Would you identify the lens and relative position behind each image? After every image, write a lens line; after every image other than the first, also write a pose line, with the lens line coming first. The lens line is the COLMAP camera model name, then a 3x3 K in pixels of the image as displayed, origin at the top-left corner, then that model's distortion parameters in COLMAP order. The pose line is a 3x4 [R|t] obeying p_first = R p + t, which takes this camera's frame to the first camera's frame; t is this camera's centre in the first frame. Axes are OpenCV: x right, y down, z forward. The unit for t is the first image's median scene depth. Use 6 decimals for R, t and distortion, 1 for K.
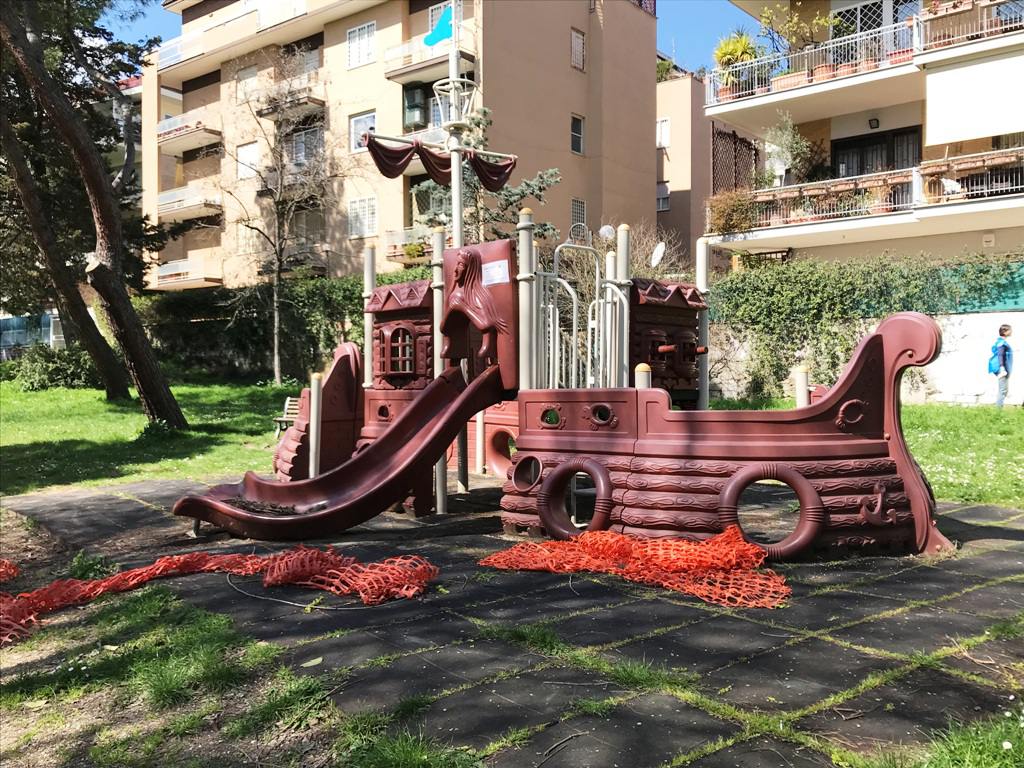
lens RADIAL K [[917.8, 0, 508.5], [0, 917.8, 373.4], [0, 0, 1]] dist [0.015829, -0.016503]
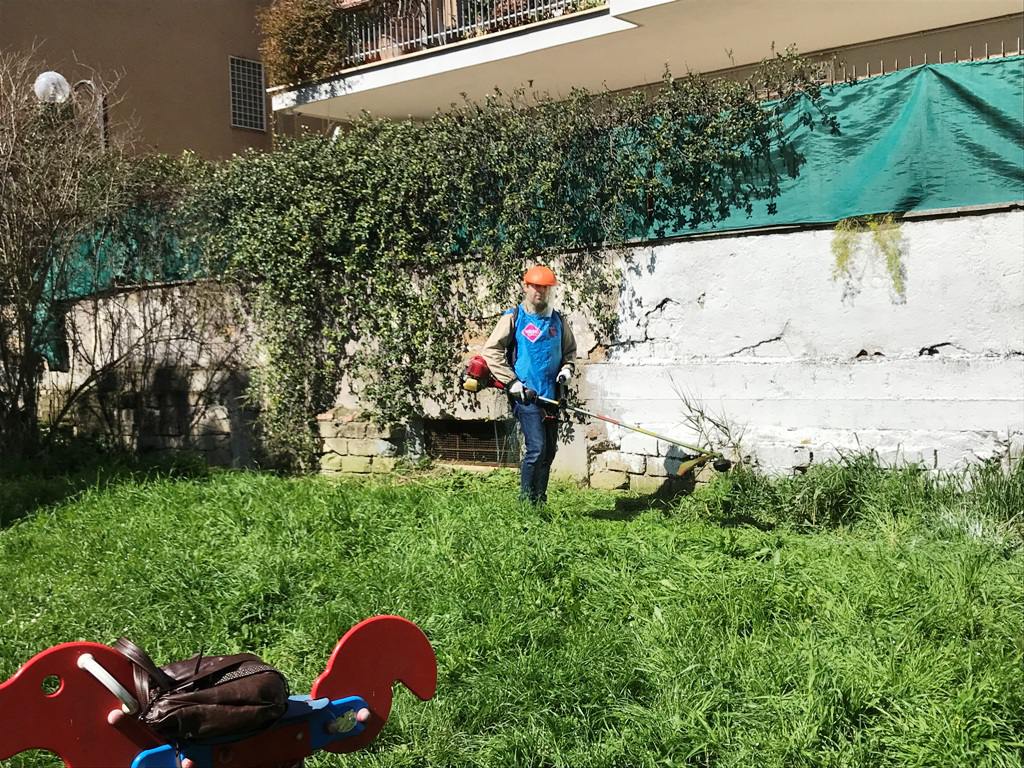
lens RADIAL K [[1202.0, 0, 511.5], [0, 1202.0, 381.8], [0, 0, 1]] dist [0.067924, 0.000000]
pose [[0.999463, -0.023669, 0.022645, 0.774432], [0.023074, 0.999391, 0.026186, -0.039727], [-0.023251, -0.025649, 0.999401, 0.922413]]
